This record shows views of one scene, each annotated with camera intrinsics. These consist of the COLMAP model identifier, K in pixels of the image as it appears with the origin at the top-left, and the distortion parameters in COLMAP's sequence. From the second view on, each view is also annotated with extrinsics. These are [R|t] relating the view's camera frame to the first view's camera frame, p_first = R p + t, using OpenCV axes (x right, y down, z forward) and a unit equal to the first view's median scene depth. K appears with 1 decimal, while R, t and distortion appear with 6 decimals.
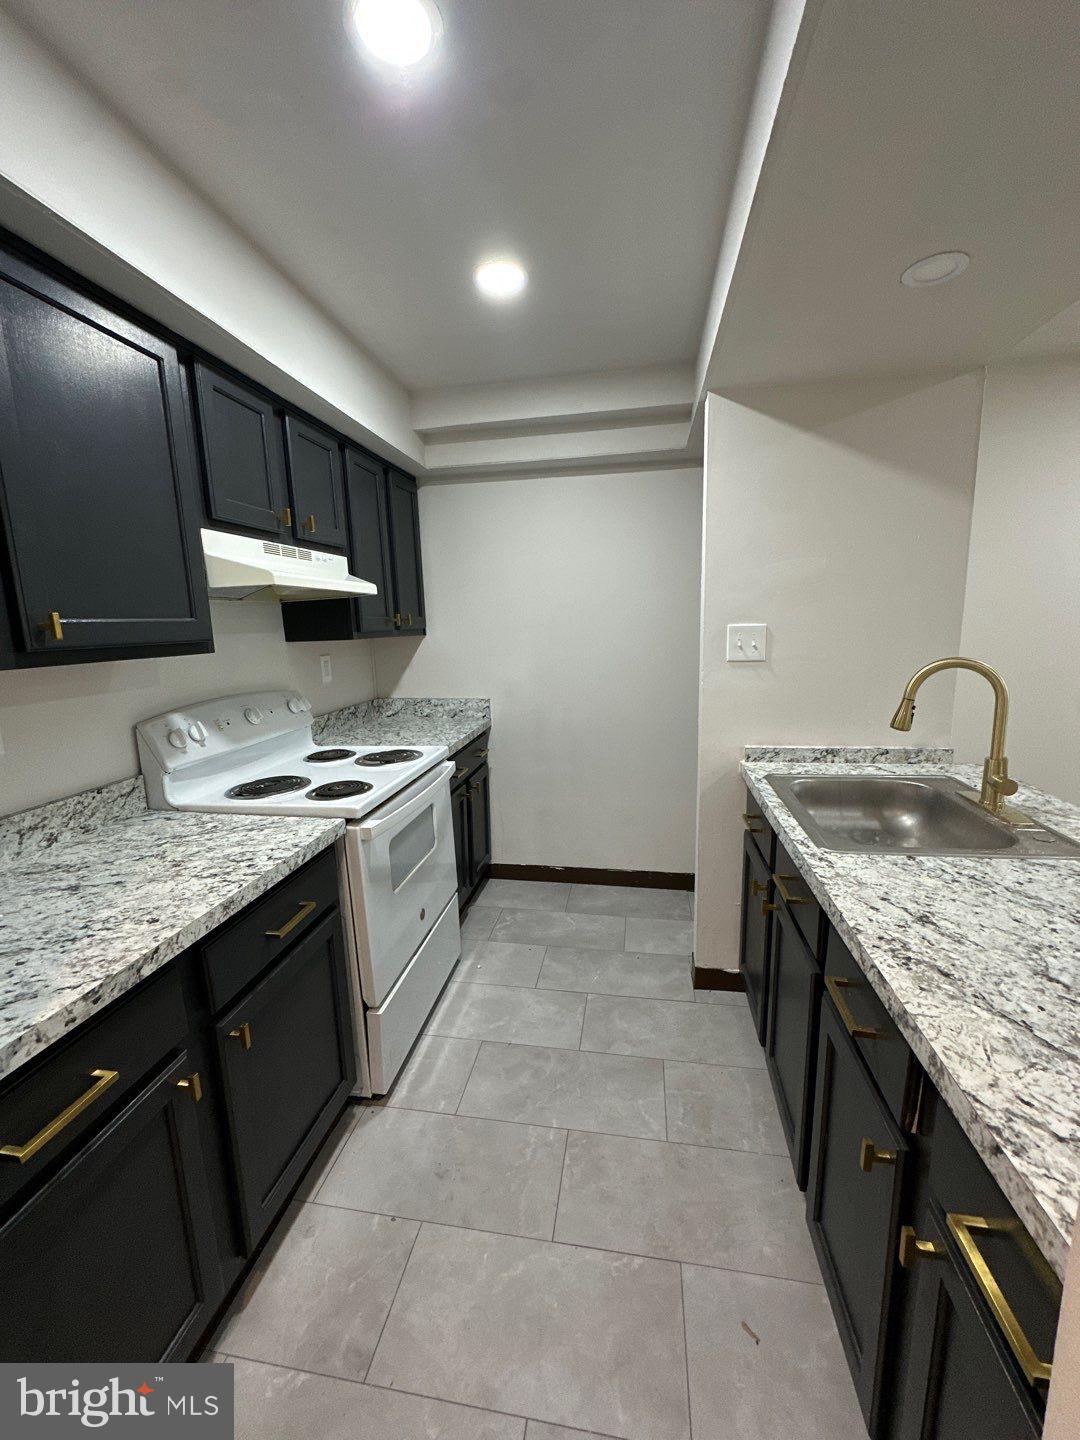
lens RADIAL K [[577.5, 0, 540.0], [0, 577.5, 720.0], [0, 0, 1]] dist [-0.003561, 0.000394]
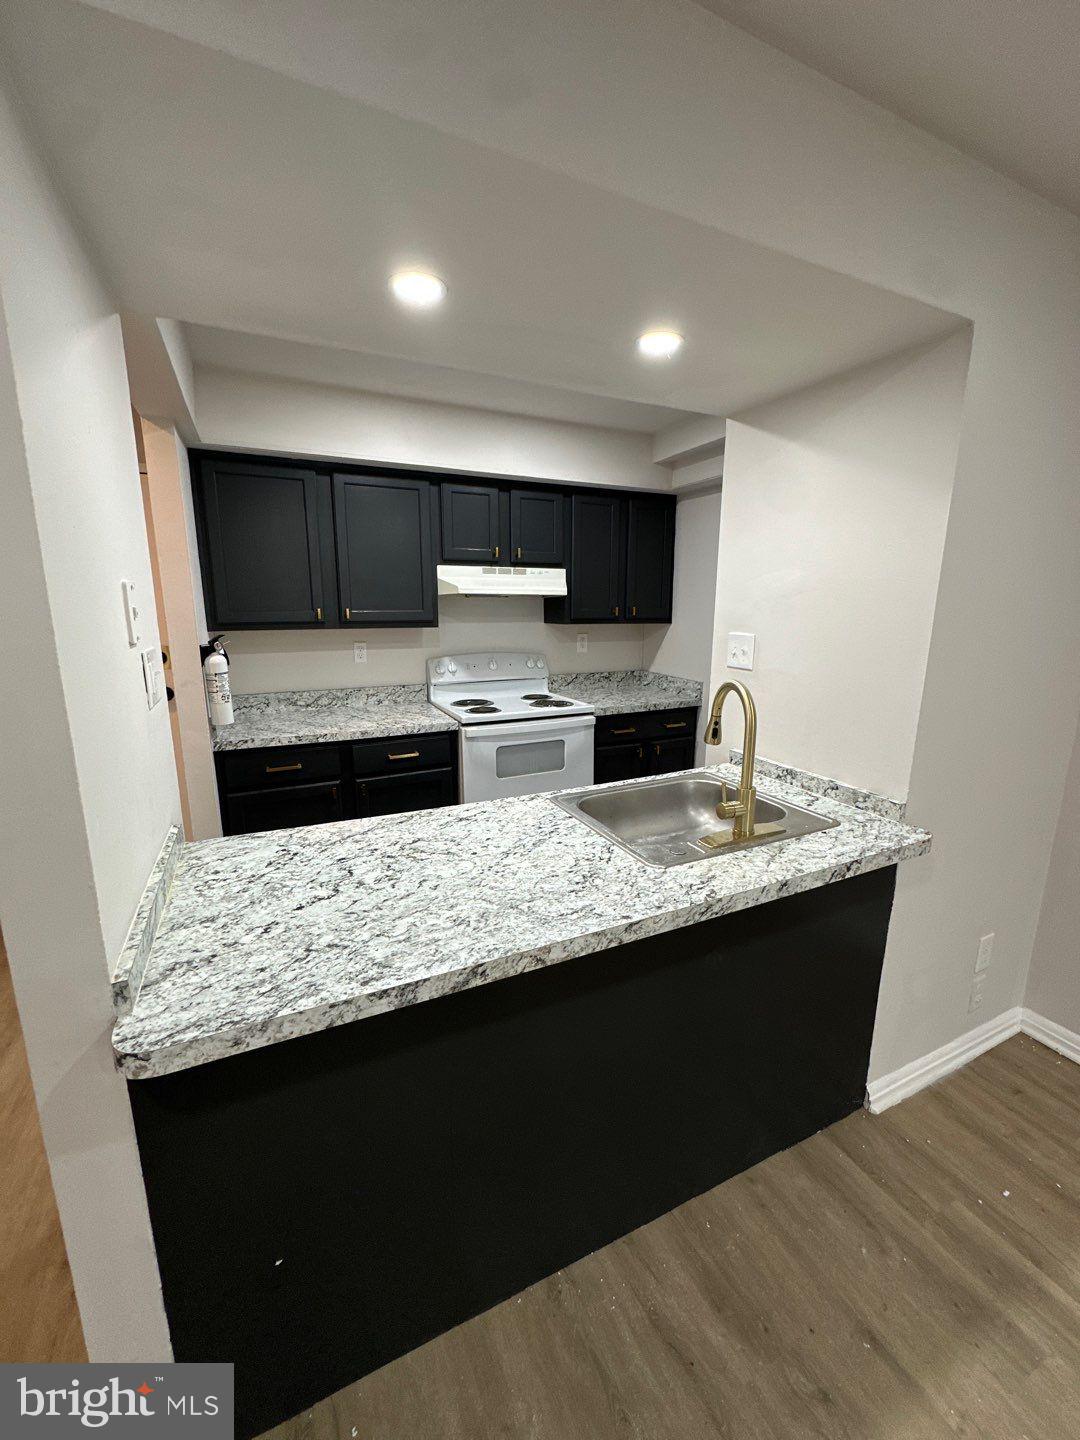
lens RADIAL K [[577.5, 0, 540.0], [0, 577.5, 720.0], [0, 0, 1]] dist [-0.003561, 0.000394]
pose [[0.572913, 0.193842, -0.796364, 1.205223], [-0.159109, 0.979450, 0.123942, -0.099153], [0.804024, 0.055700, 0.591982, 0.110769]]
